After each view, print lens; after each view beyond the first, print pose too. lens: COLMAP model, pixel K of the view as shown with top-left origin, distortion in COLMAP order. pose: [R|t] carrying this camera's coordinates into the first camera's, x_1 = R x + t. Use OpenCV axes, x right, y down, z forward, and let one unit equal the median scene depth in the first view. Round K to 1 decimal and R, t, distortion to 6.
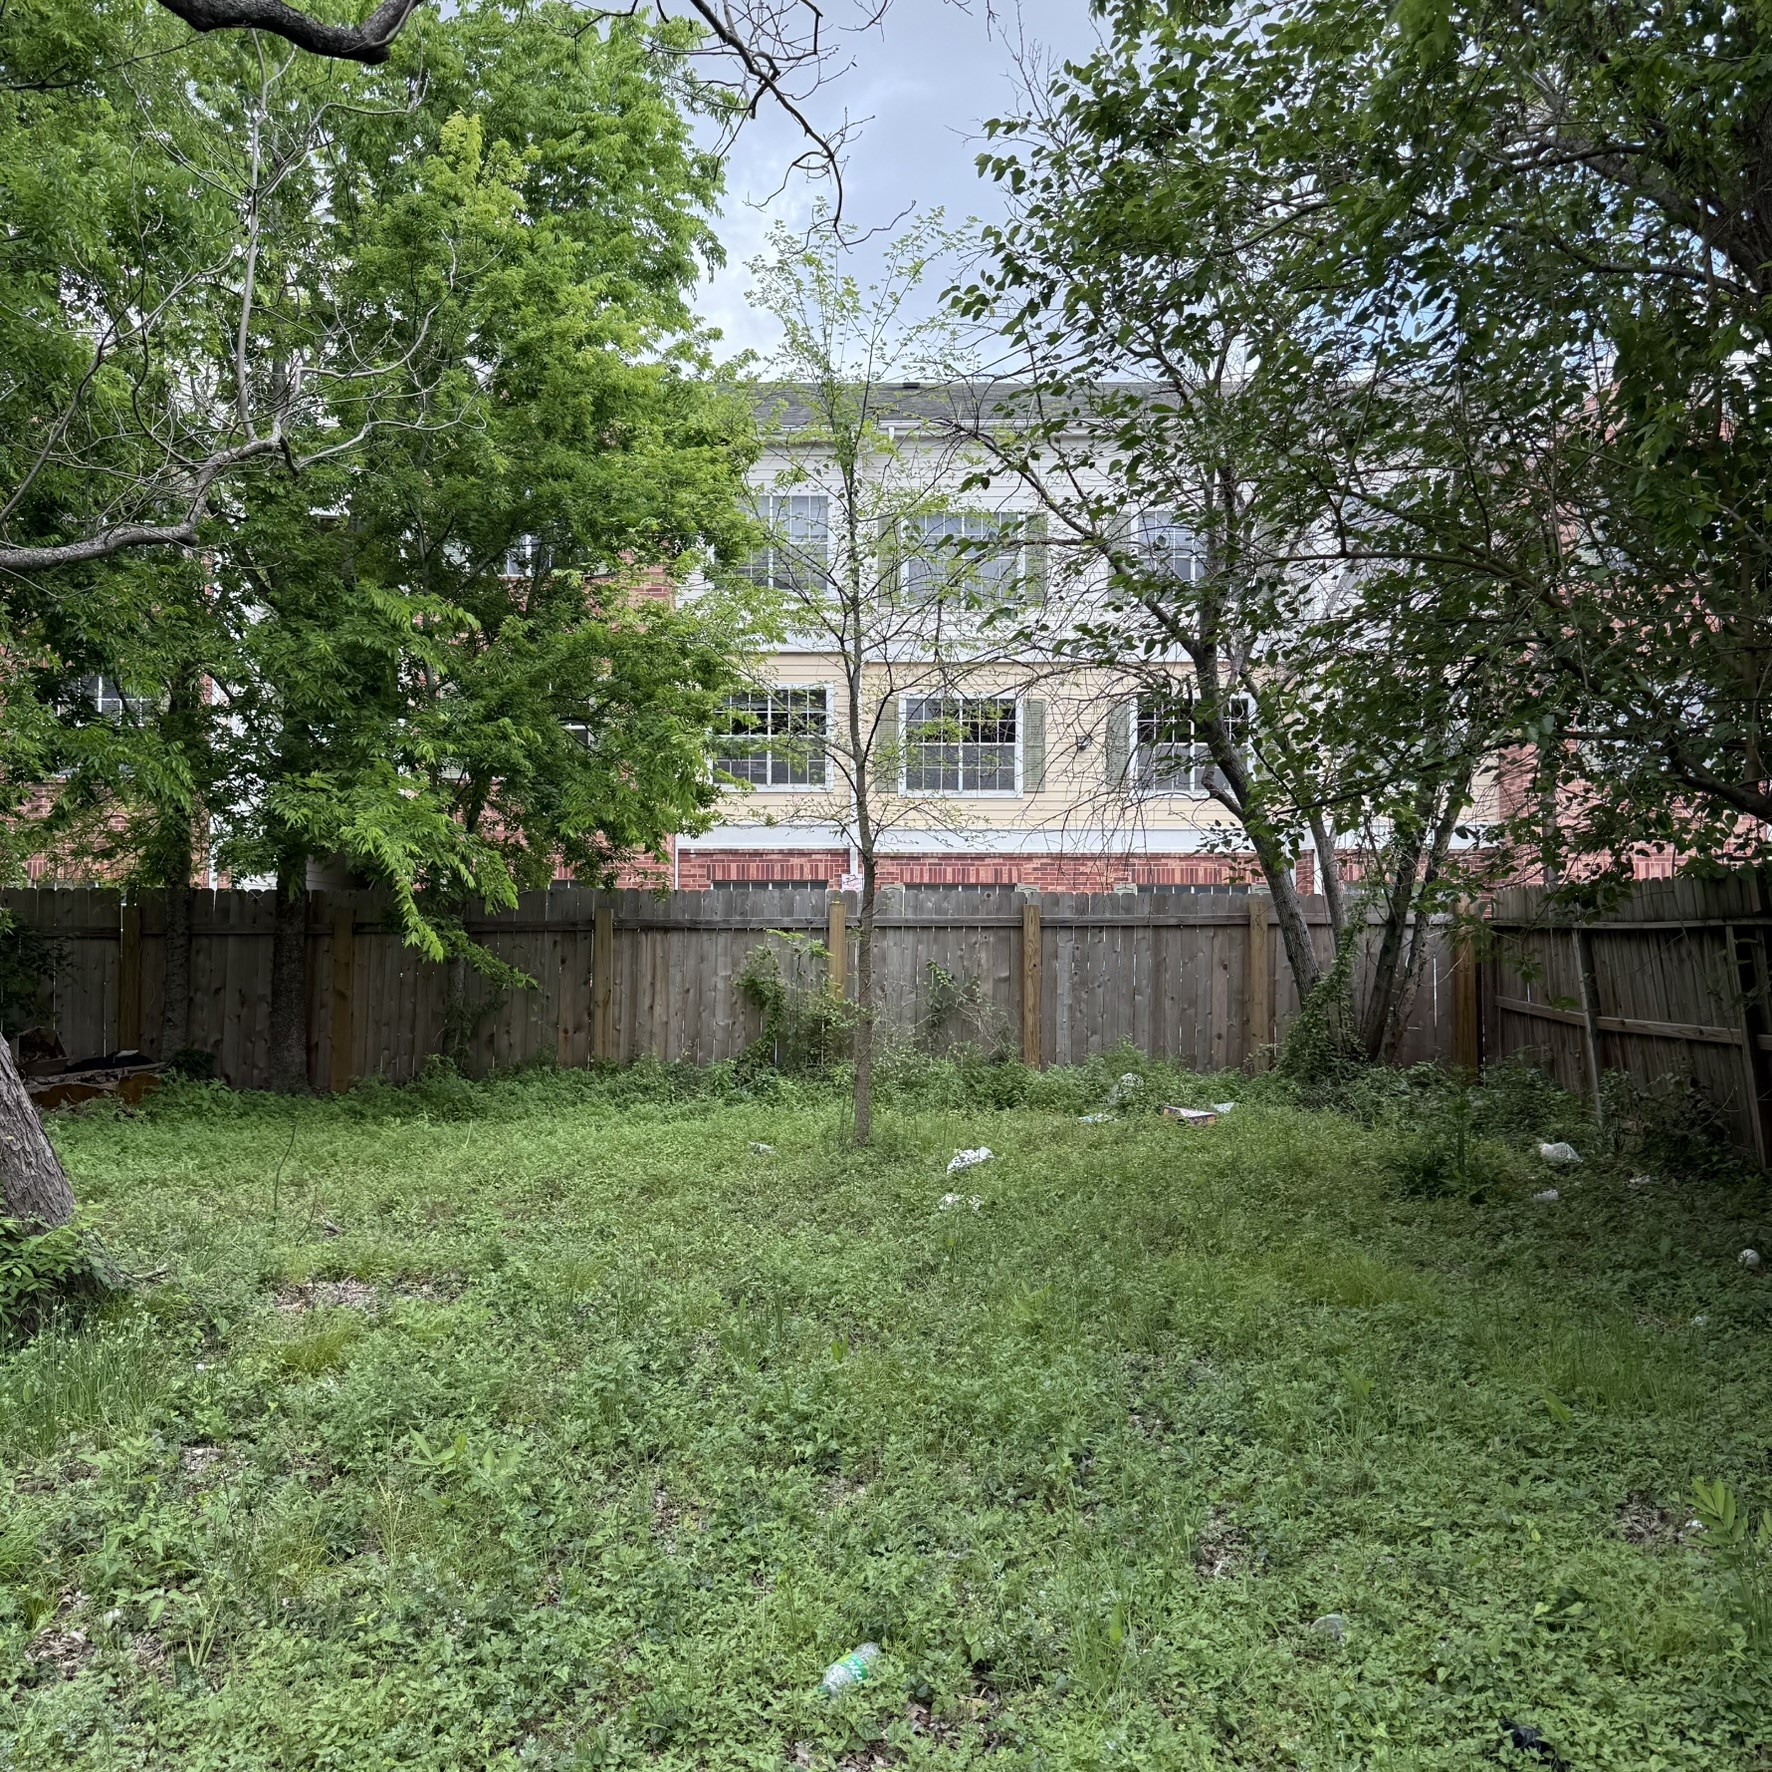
lens RADIAL K [[1494.8, 0, 886.0], [0, 1494.8, 886.0], [0, 0, 1]] dist [0.068318, -0.001179]
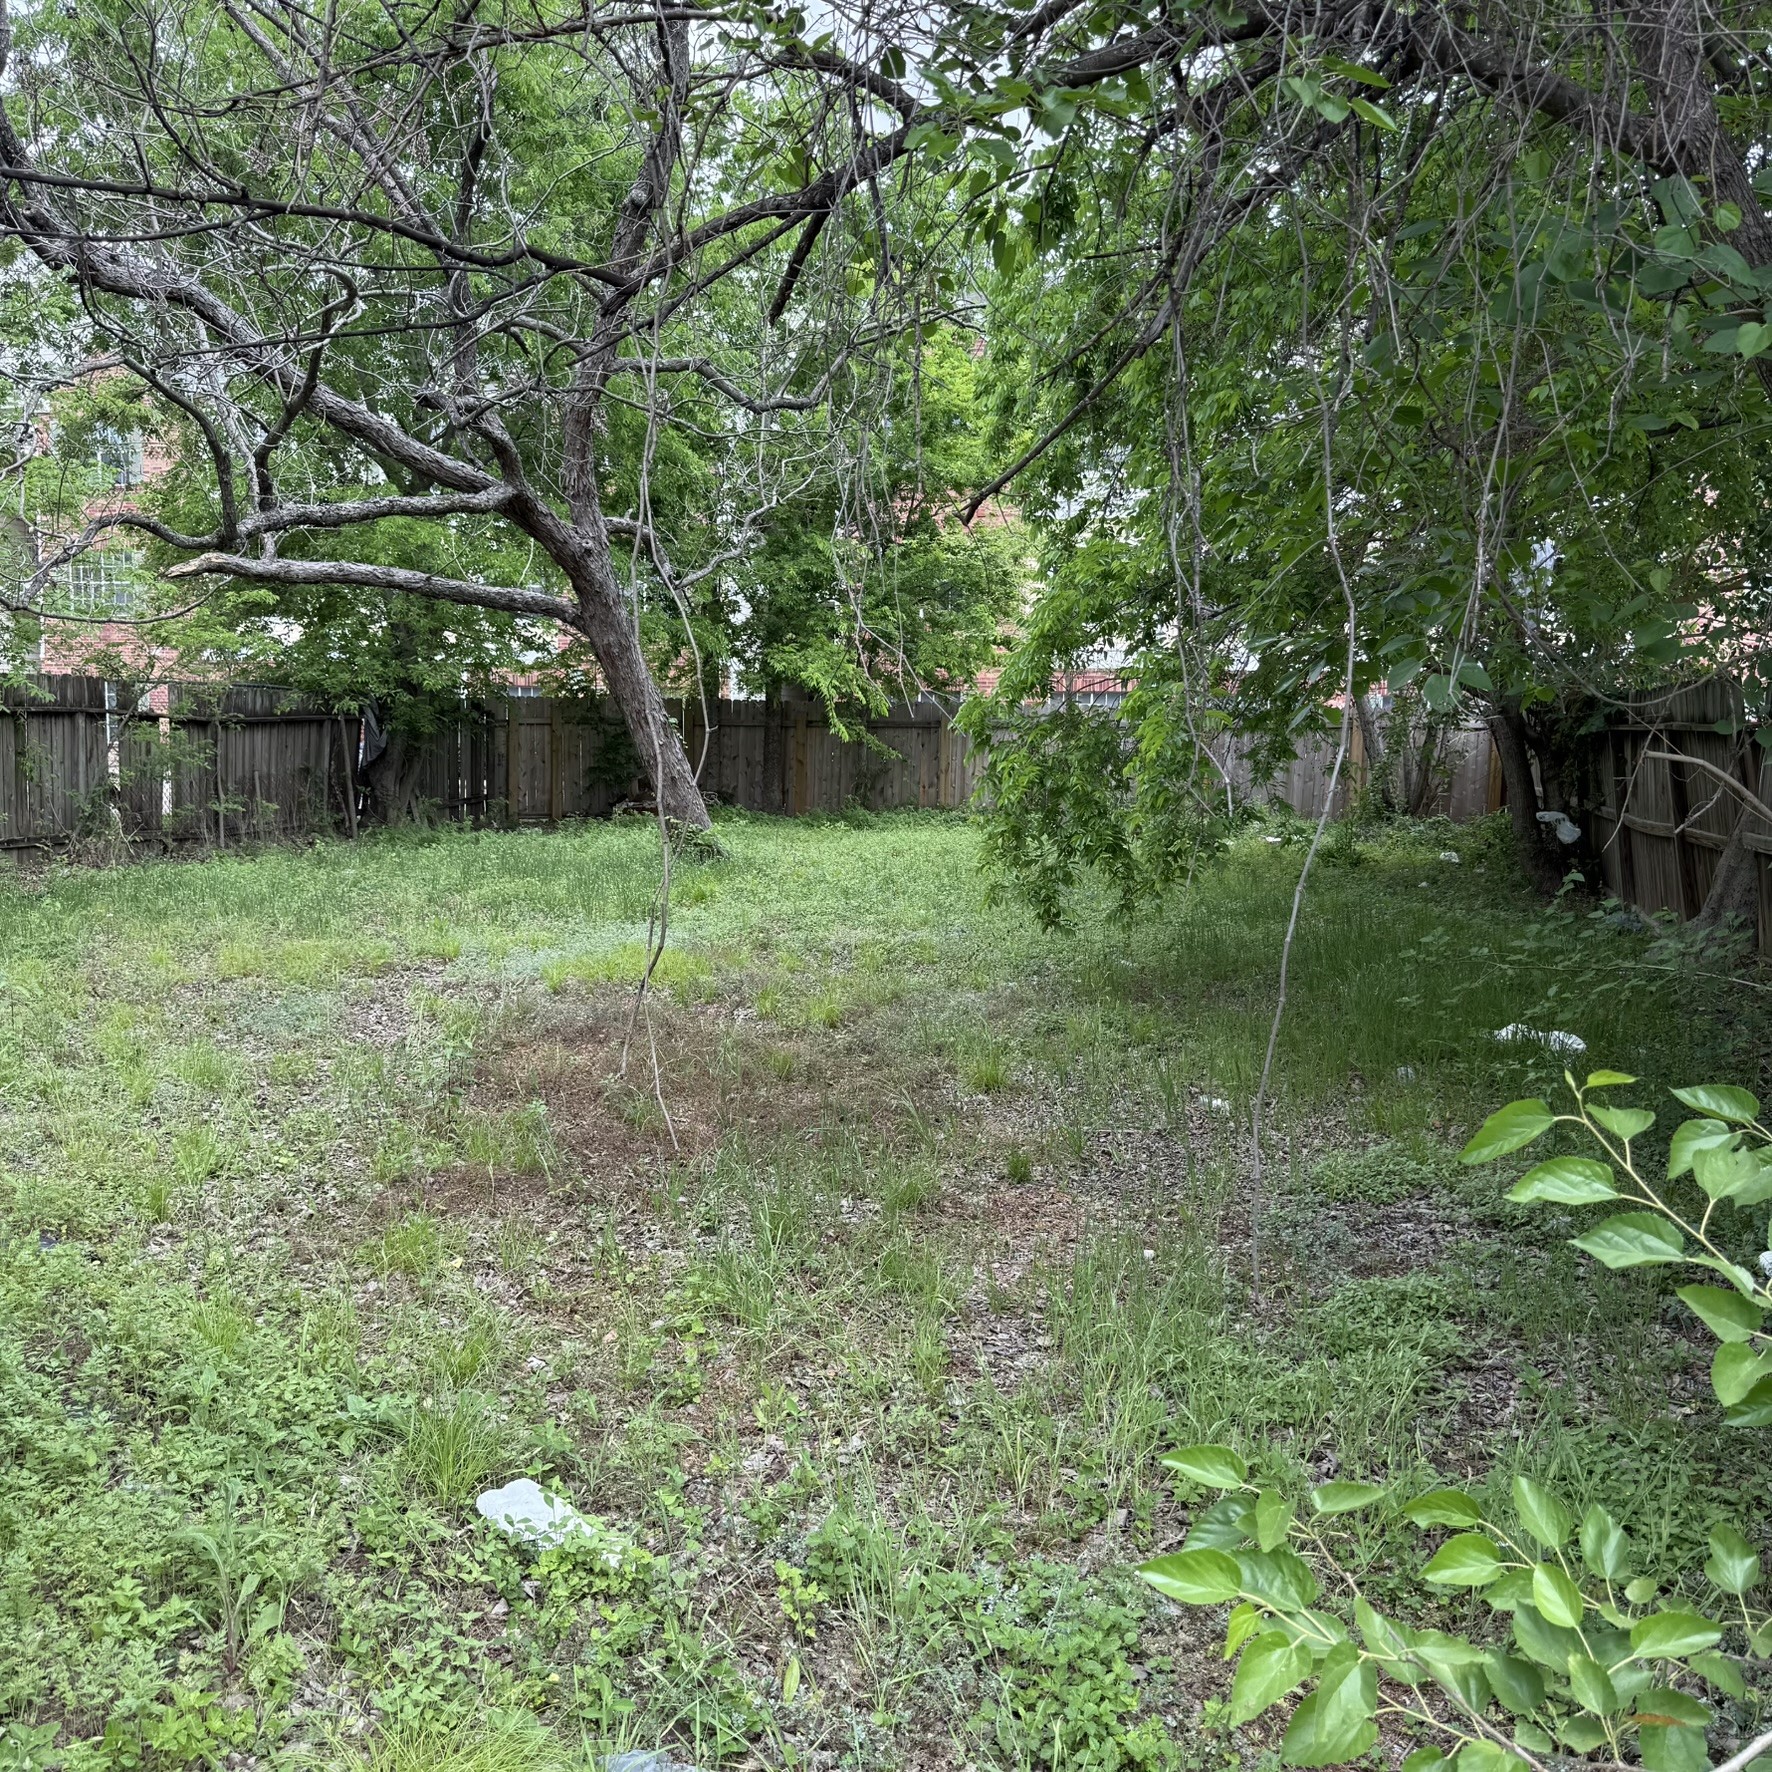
lens RADIAL K [[1494.8, 0, 886.0], [0, 1494.8, 886.0], [0, 0, 1]] dist [0.068318, -0.001179]
pose [[0.958552, 0.046250, -0.281139, 0.266303], [-0.007397, 0.990444, 0.137715, -0.028276], [0.284821, -0.129928, 0.949734, -0.744649]]
